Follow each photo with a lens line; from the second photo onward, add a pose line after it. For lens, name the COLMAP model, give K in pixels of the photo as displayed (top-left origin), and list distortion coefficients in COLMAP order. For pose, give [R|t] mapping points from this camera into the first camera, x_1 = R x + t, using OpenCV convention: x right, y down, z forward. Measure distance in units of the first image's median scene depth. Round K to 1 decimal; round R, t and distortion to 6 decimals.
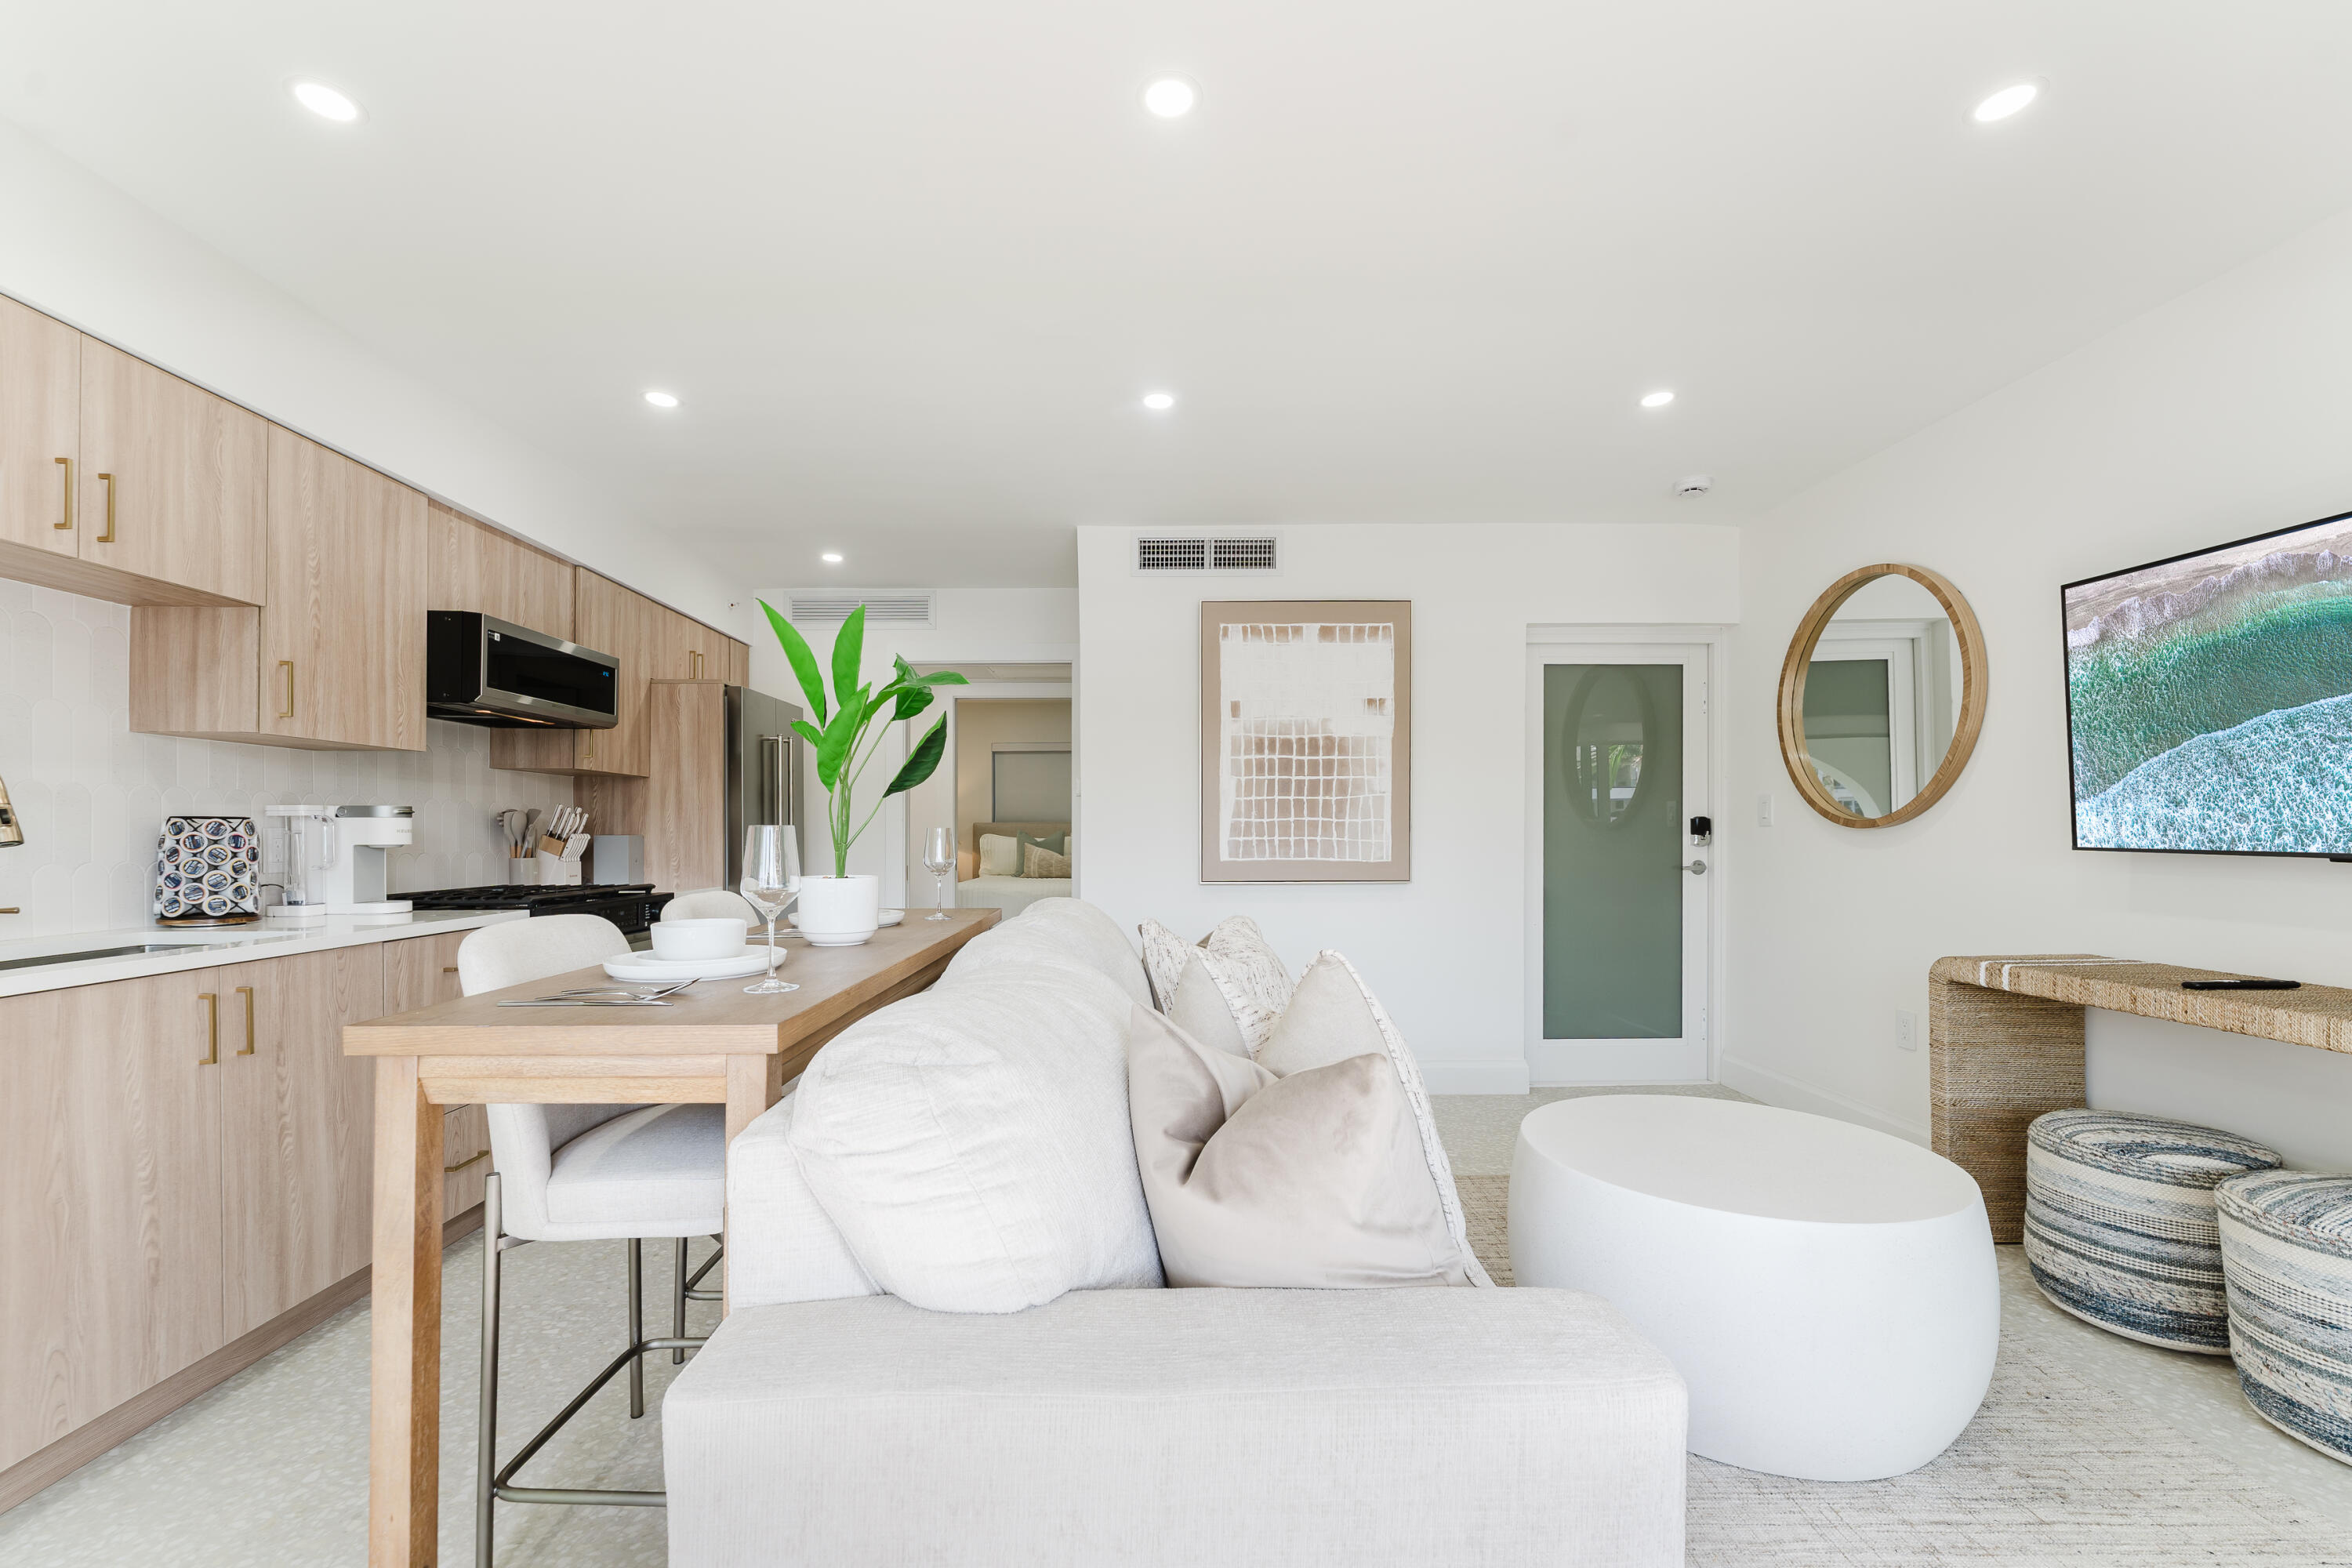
lens RADIAL K [[974.7, 0, 1146.7], [0, 974.7, 834.4], [0, 0, 1]] dist [0.005966, -0.003588]
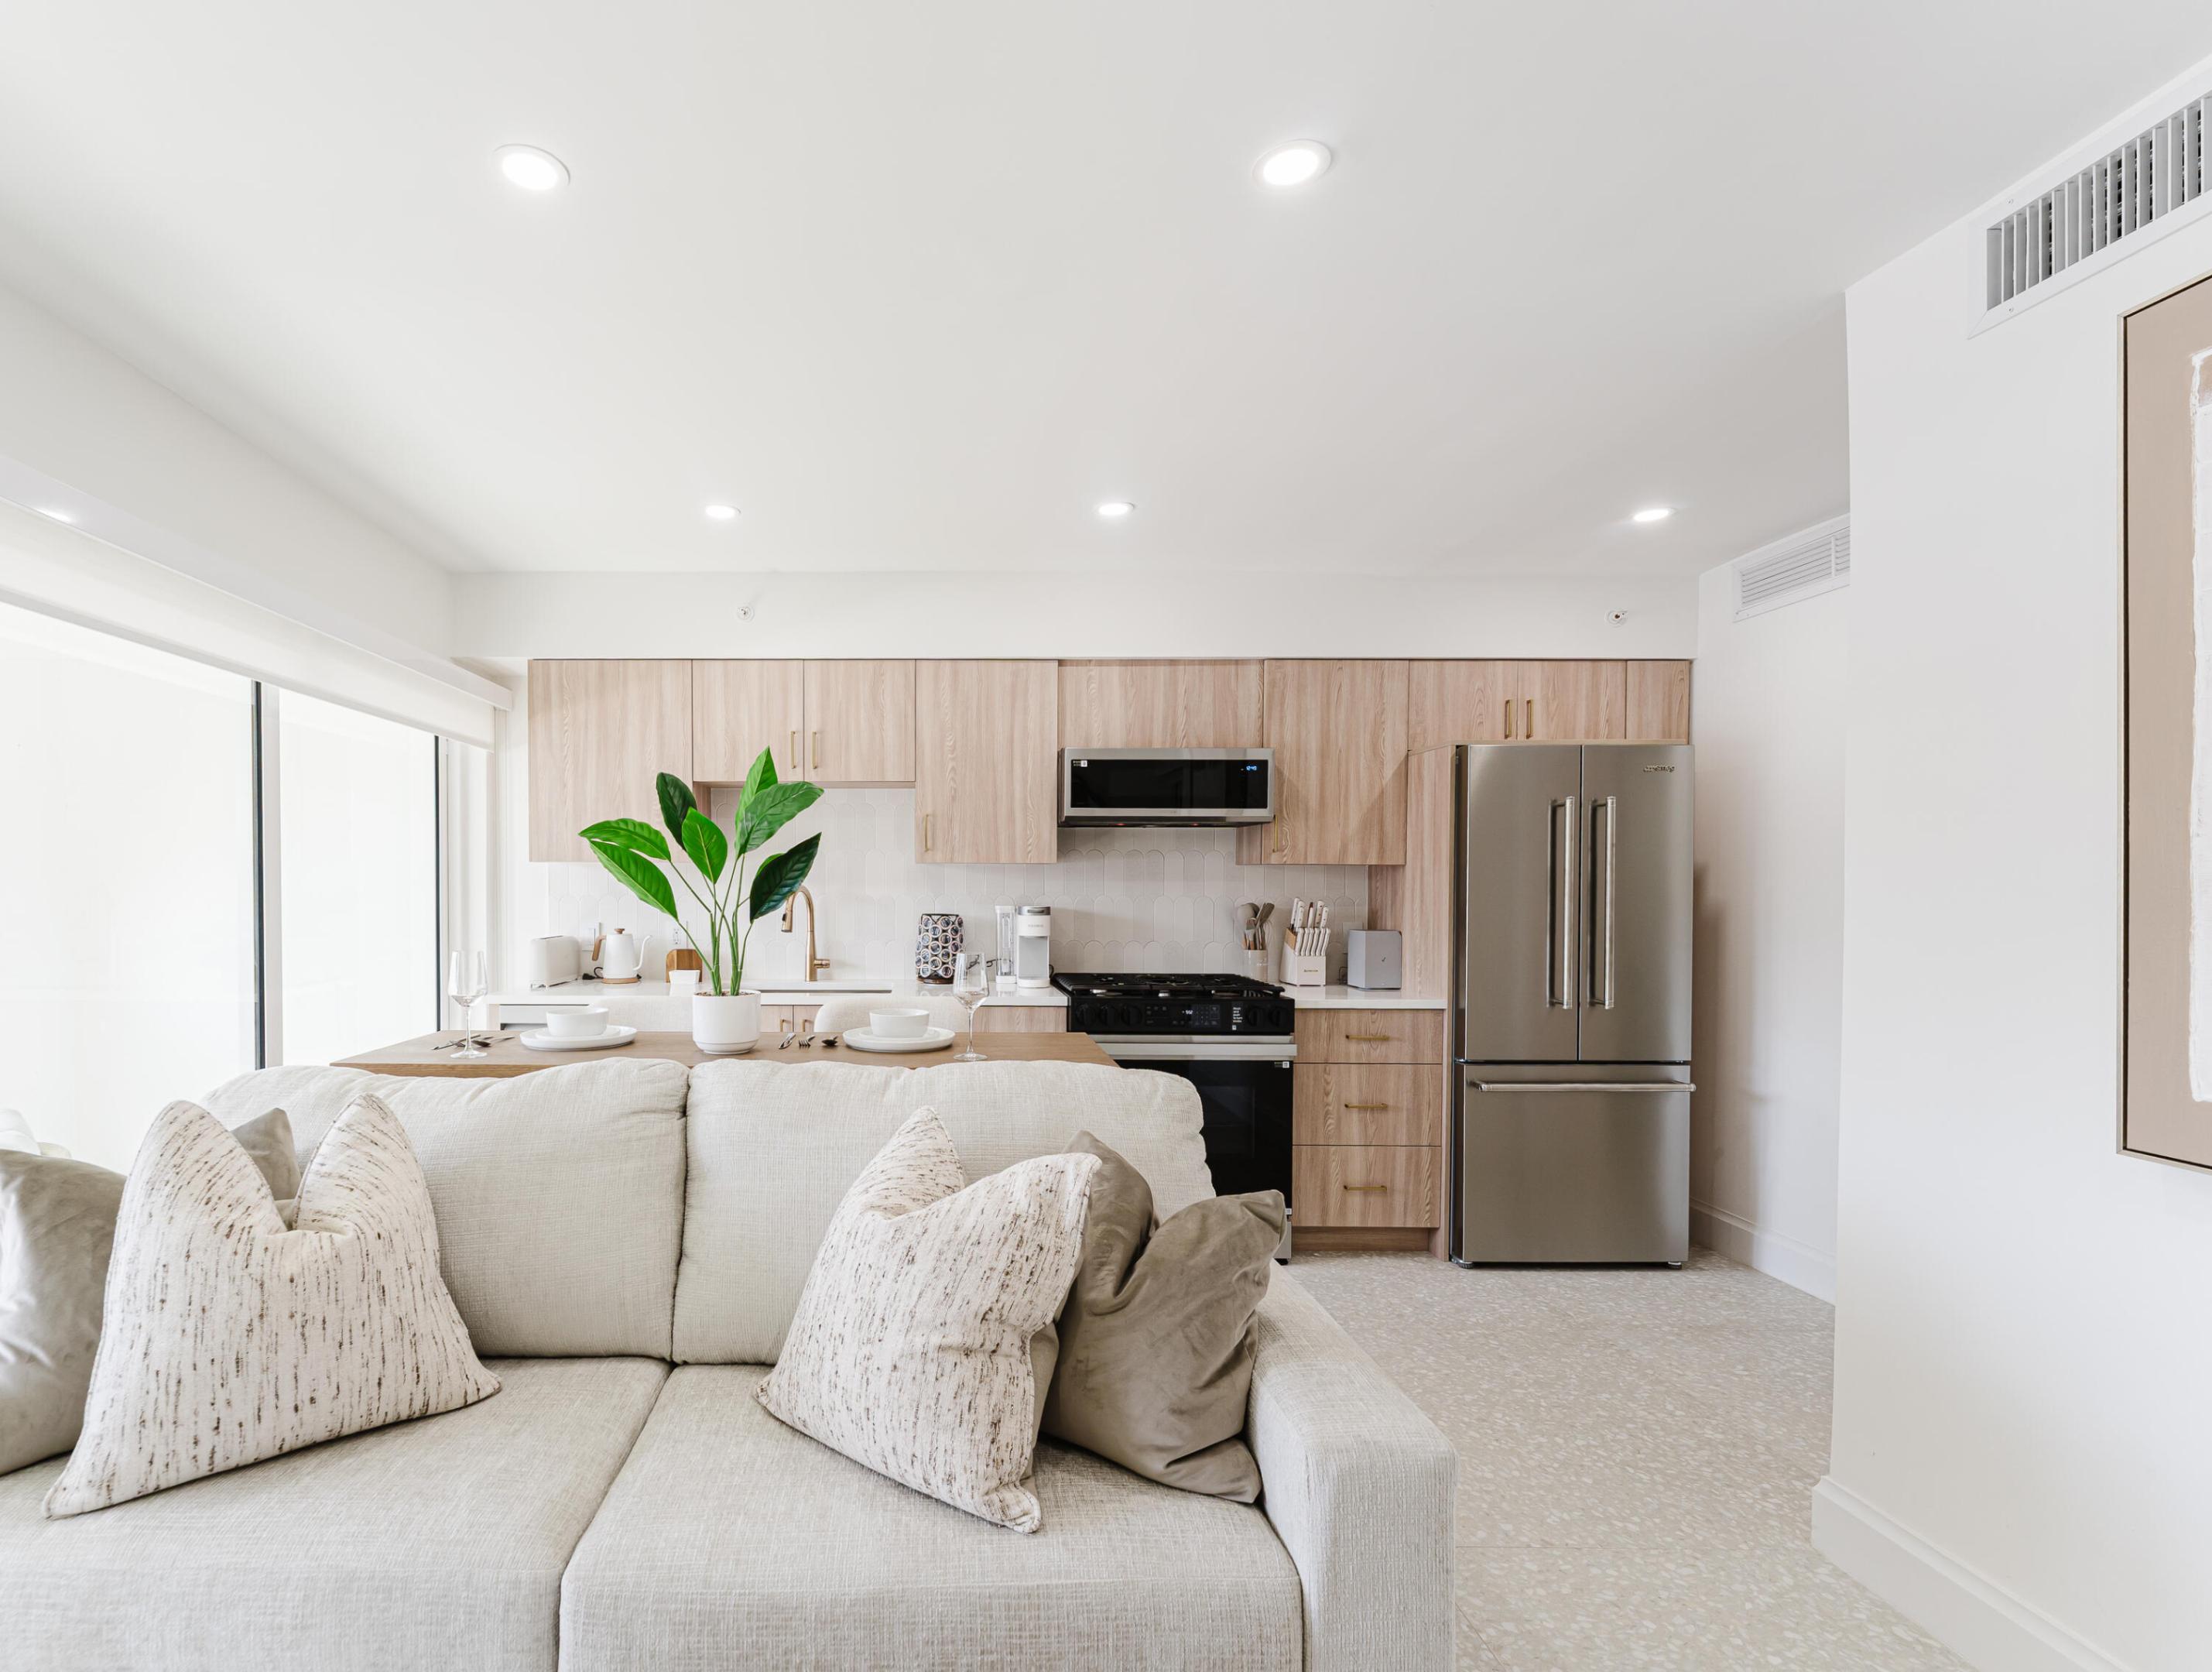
lens RADIAL K [[1034.0, 0, 923.9], [0, 1034.0, 904.2], [0, 0, 1]] dist [-0.002744, -0.000066]
pose [[-0.021351, 0.022074, -0.999528, 0.489509], [-0.005105, 0.999741, 0.022188, -0.049374], [0.999759, 0.005576, -0.021233, 0.694700]]
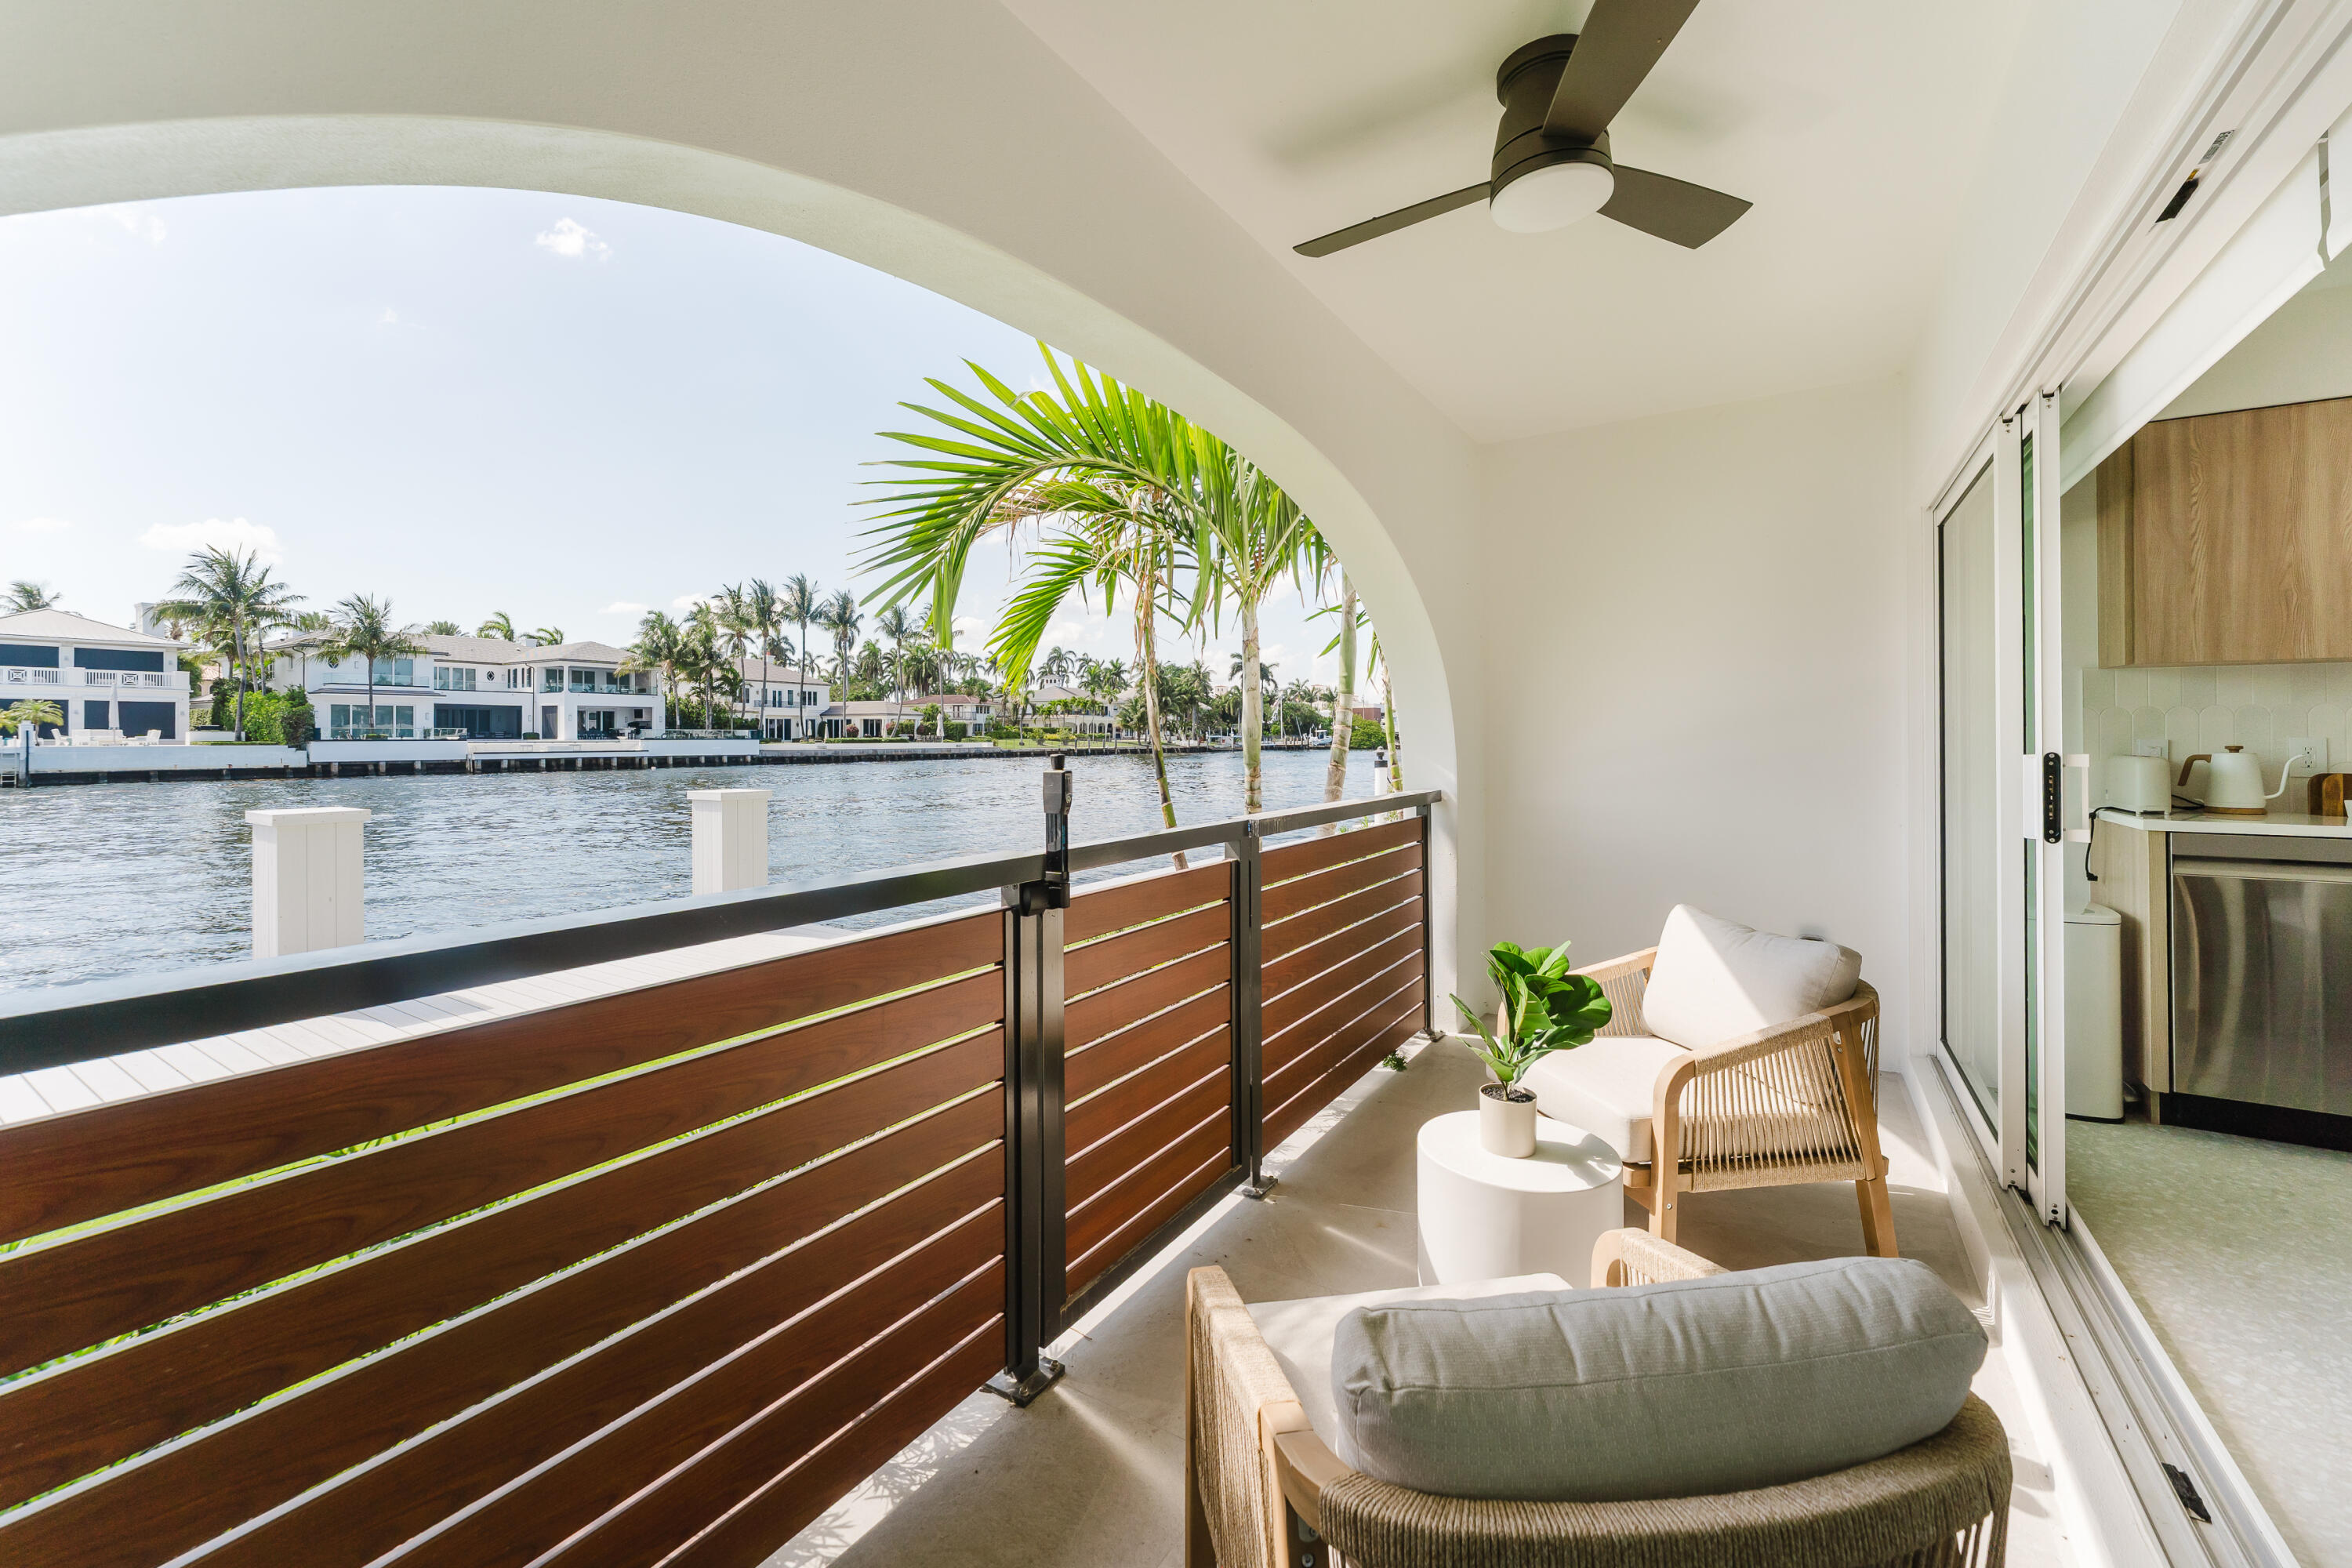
lens RADIAL K [[960.4, 0, 1156.2], [0, 960.4, 740.2], [0, 0, 1]] dist [-0.003774, -0.000557]
pose [[-0.543878, 0.007944, -0.839127, 0.588331], [0.000362, 0.999957, 0.009232, -0.008232], [0.839164, 0.004717, -0.543858, -0.009598]]
